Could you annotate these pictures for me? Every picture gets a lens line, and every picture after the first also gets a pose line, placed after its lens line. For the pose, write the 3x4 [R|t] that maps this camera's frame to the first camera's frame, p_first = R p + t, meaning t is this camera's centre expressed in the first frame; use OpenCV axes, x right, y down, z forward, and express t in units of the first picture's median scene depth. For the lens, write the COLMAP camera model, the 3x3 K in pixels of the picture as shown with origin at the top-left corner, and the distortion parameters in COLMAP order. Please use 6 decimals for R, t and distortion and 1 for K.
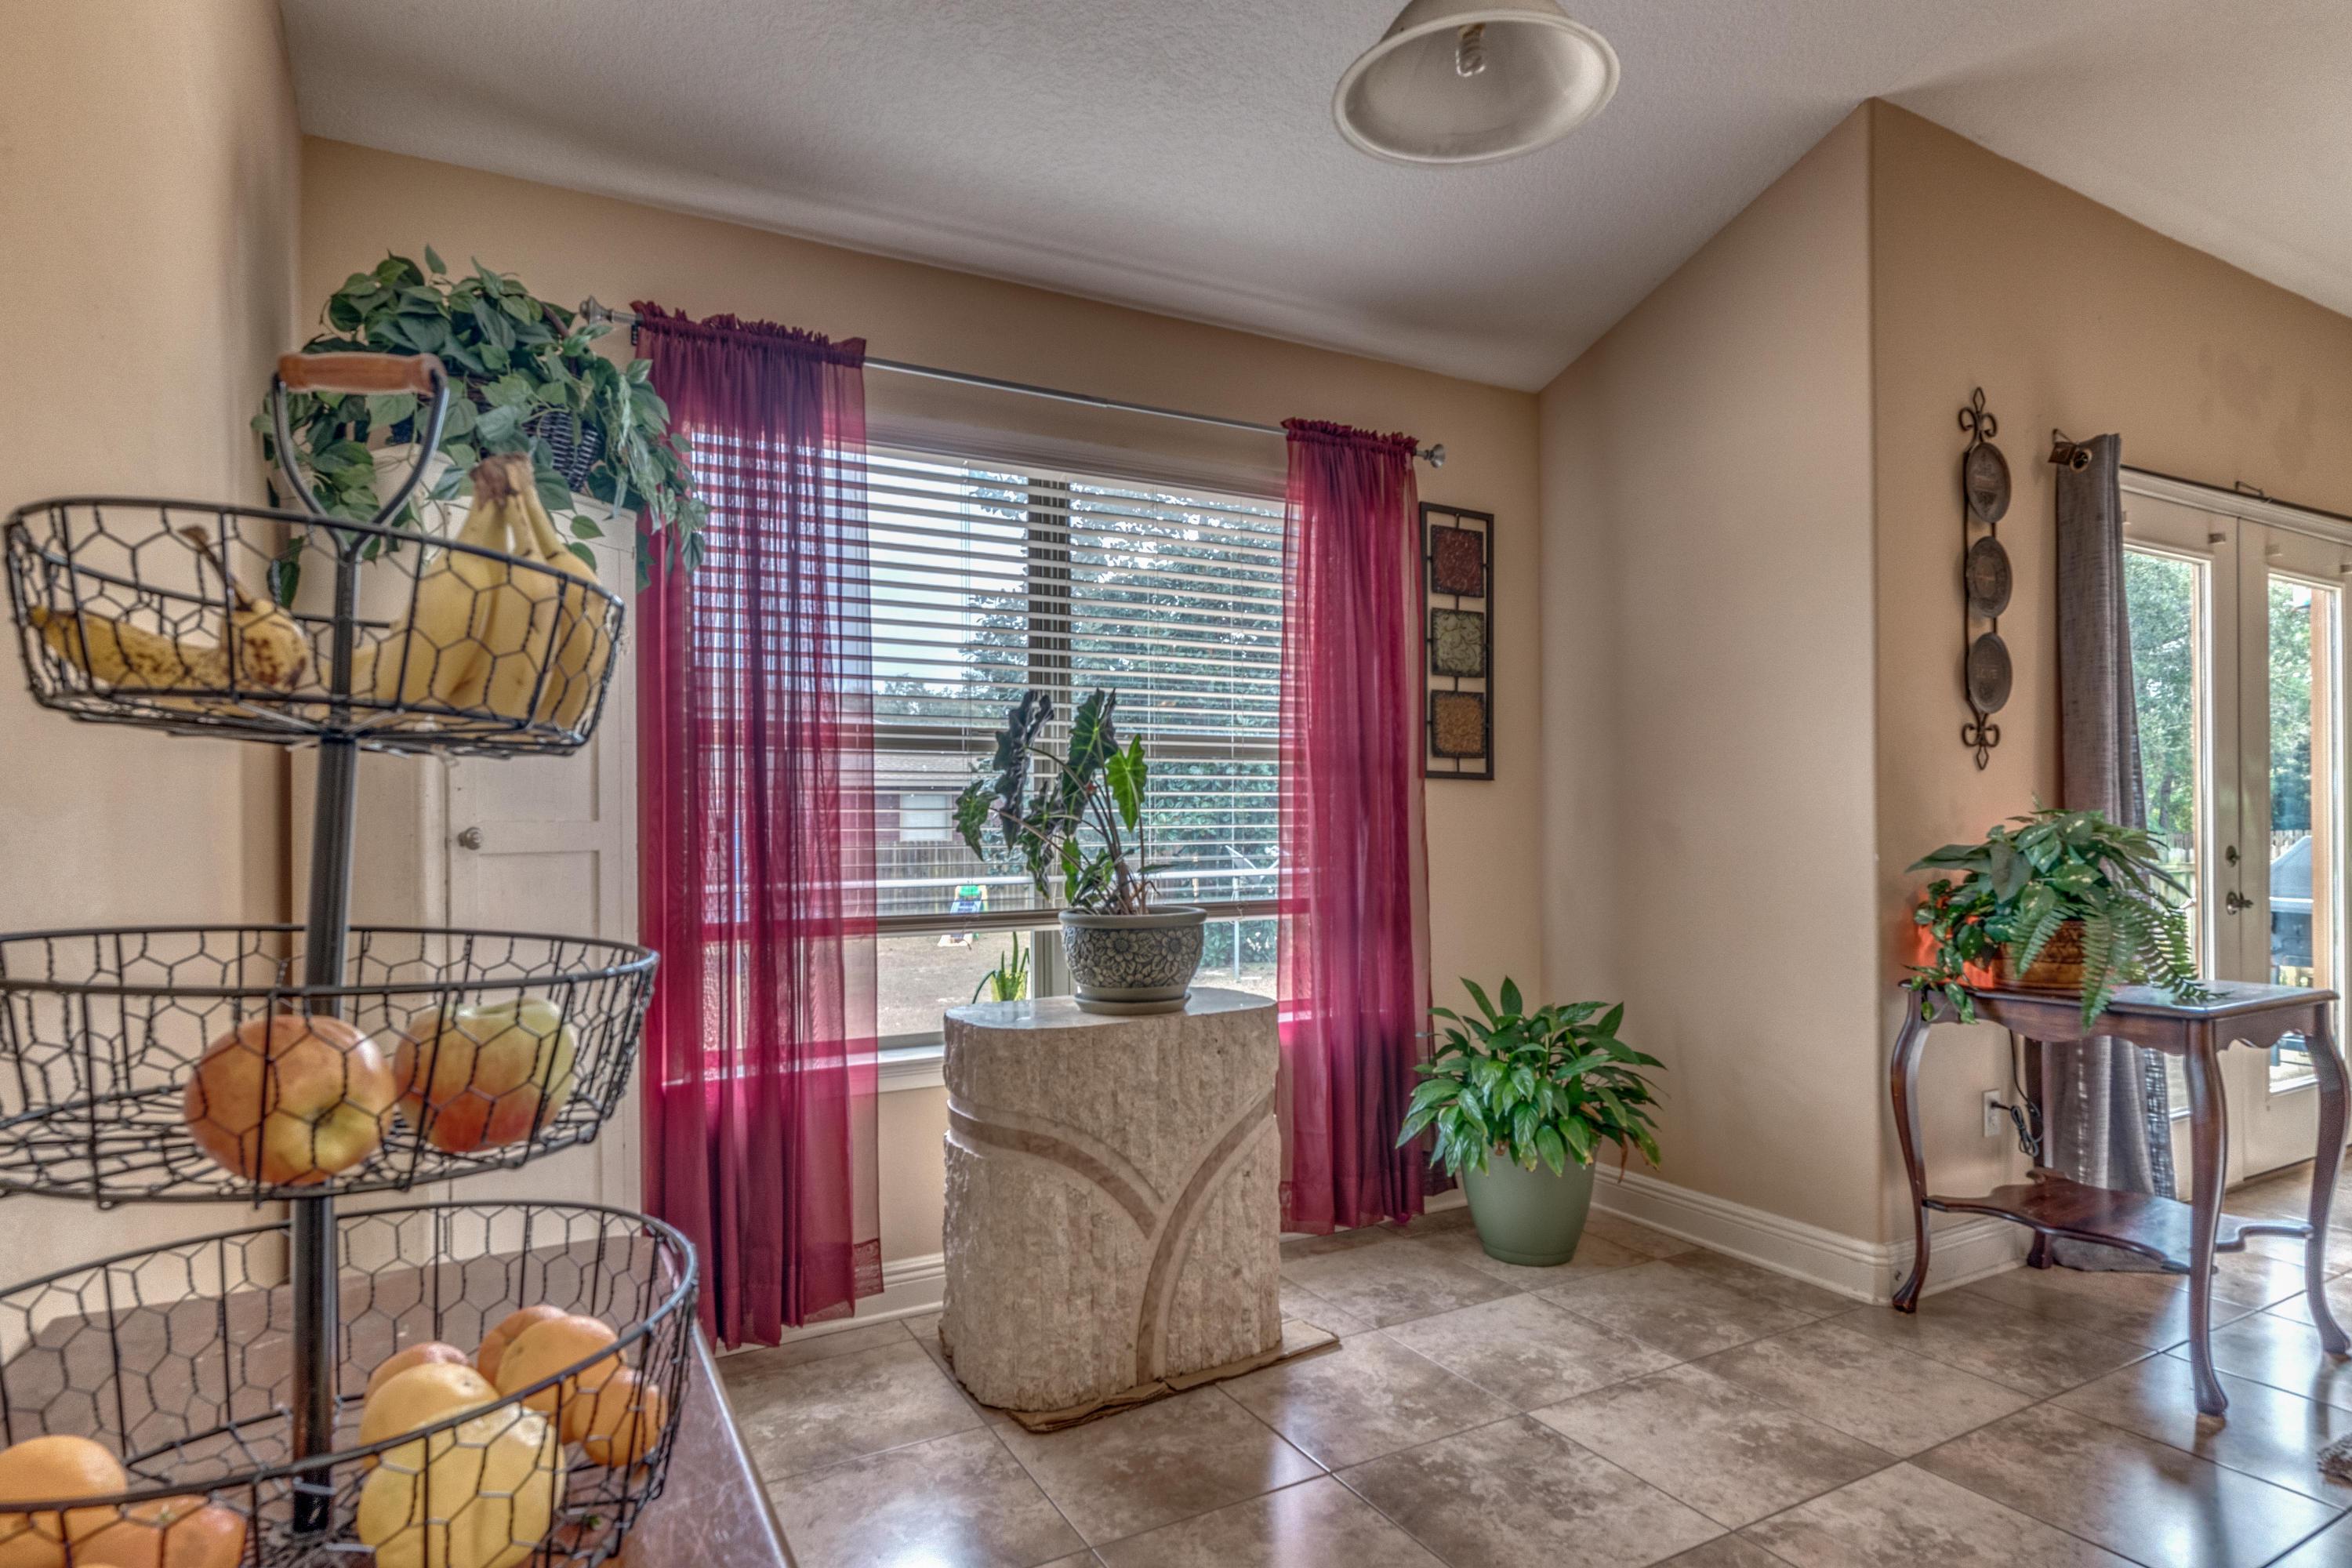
lens RADIAL K [[1268.9, 0, 1196.4], [0, 1268.9, 829.8], [0, 0, 1]] dist [-0.002590, -0.000879]
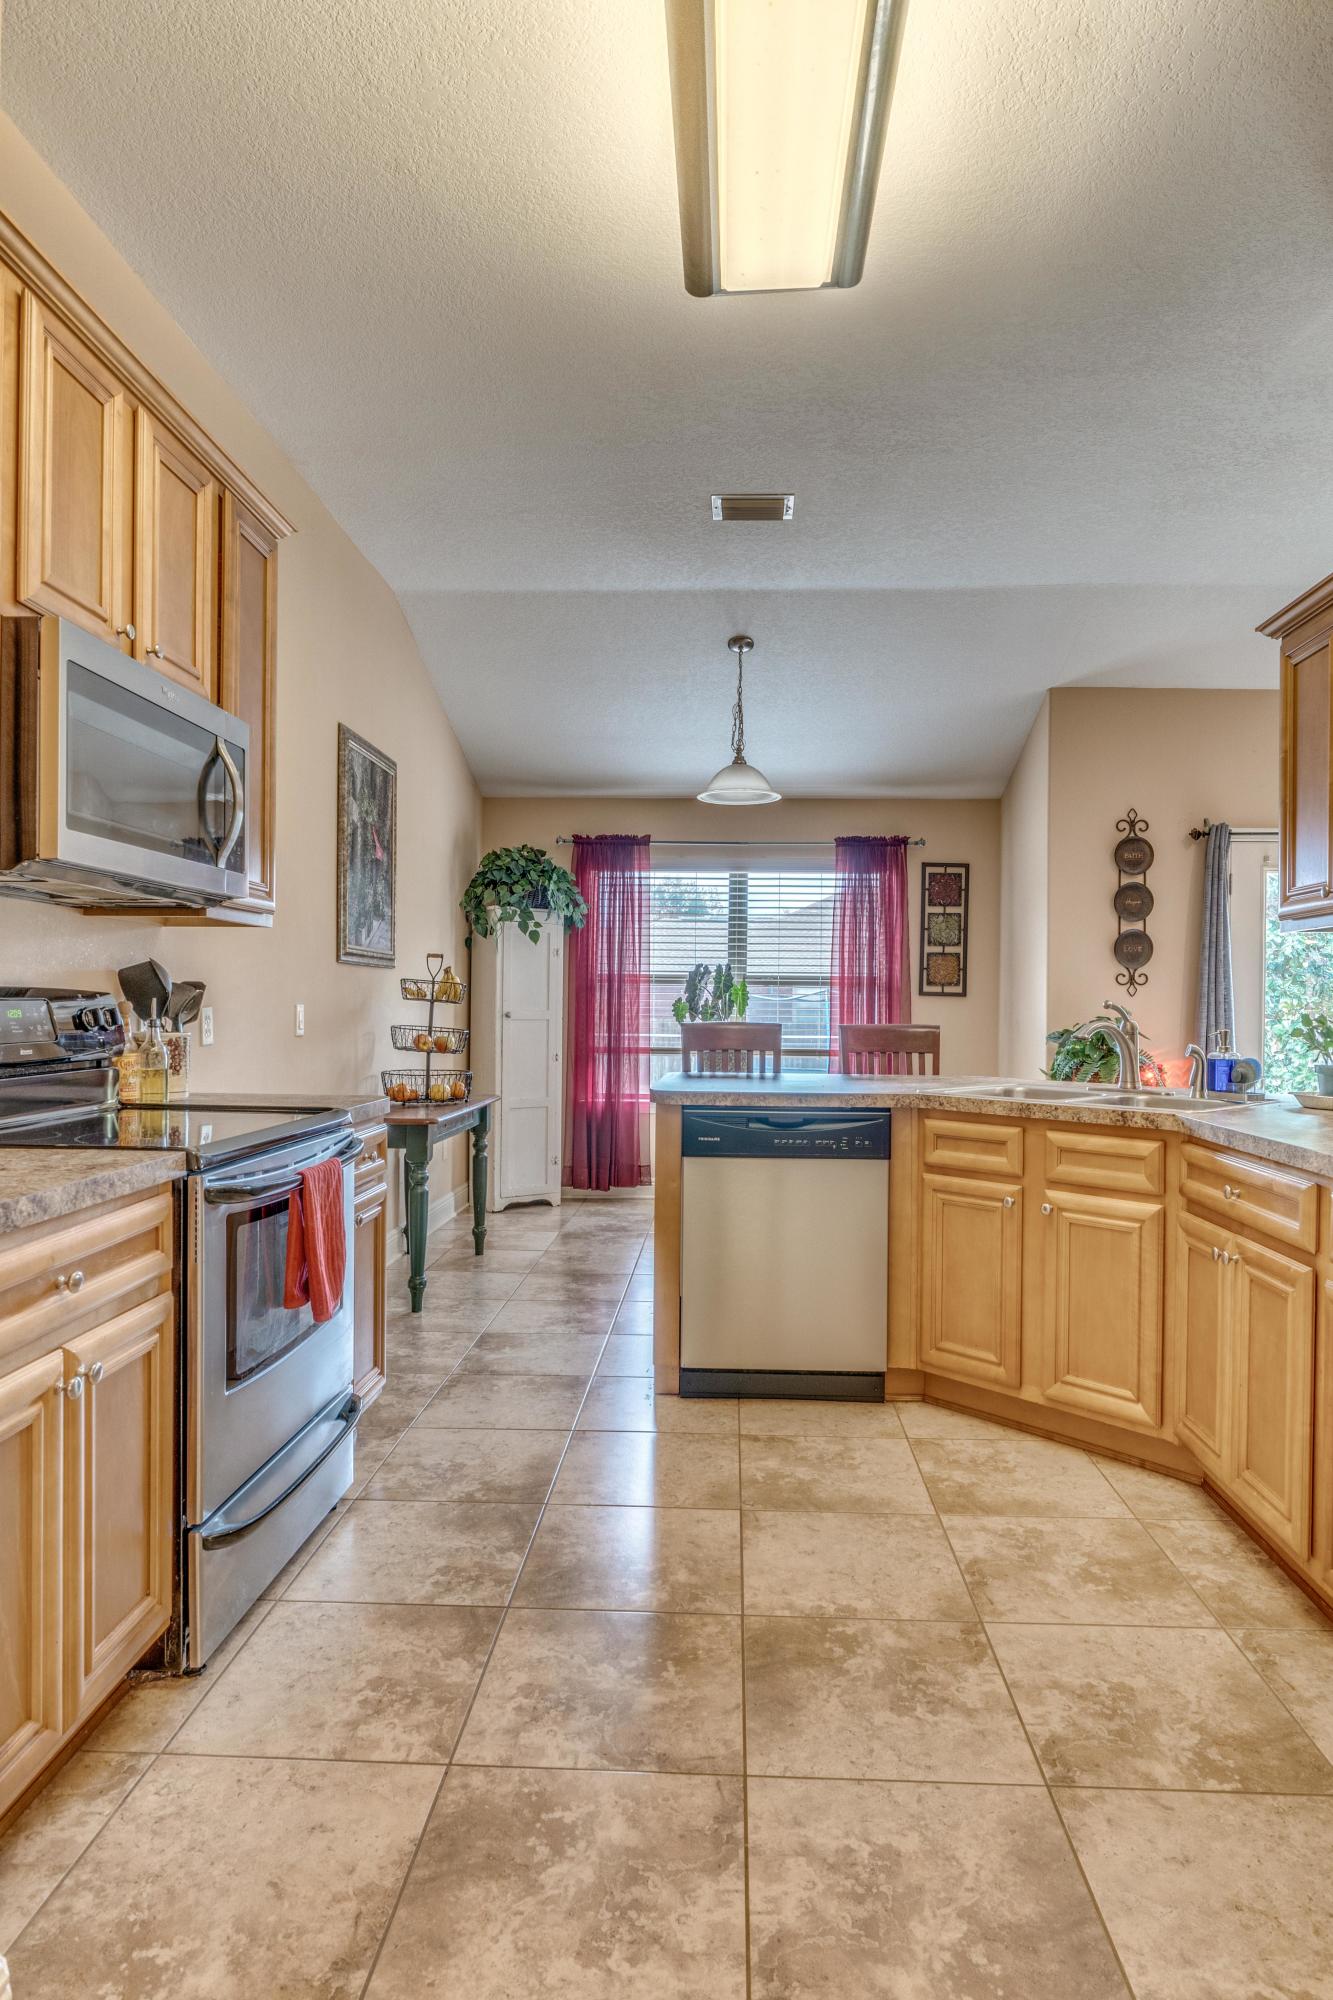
lens RADIAL K [[1079.0, 0, 674.7], [0, 1079.0, 1003.3], [0, 0, 1]] dist [-0.002590, -0.000879]
pose [[0.861307, 0.012766, -0.507925, 0.855581], [-0.018950, 0.999796, -0.007006, -0.009189], [0.507732, 0.015659, 0.861373, -0.853359]]
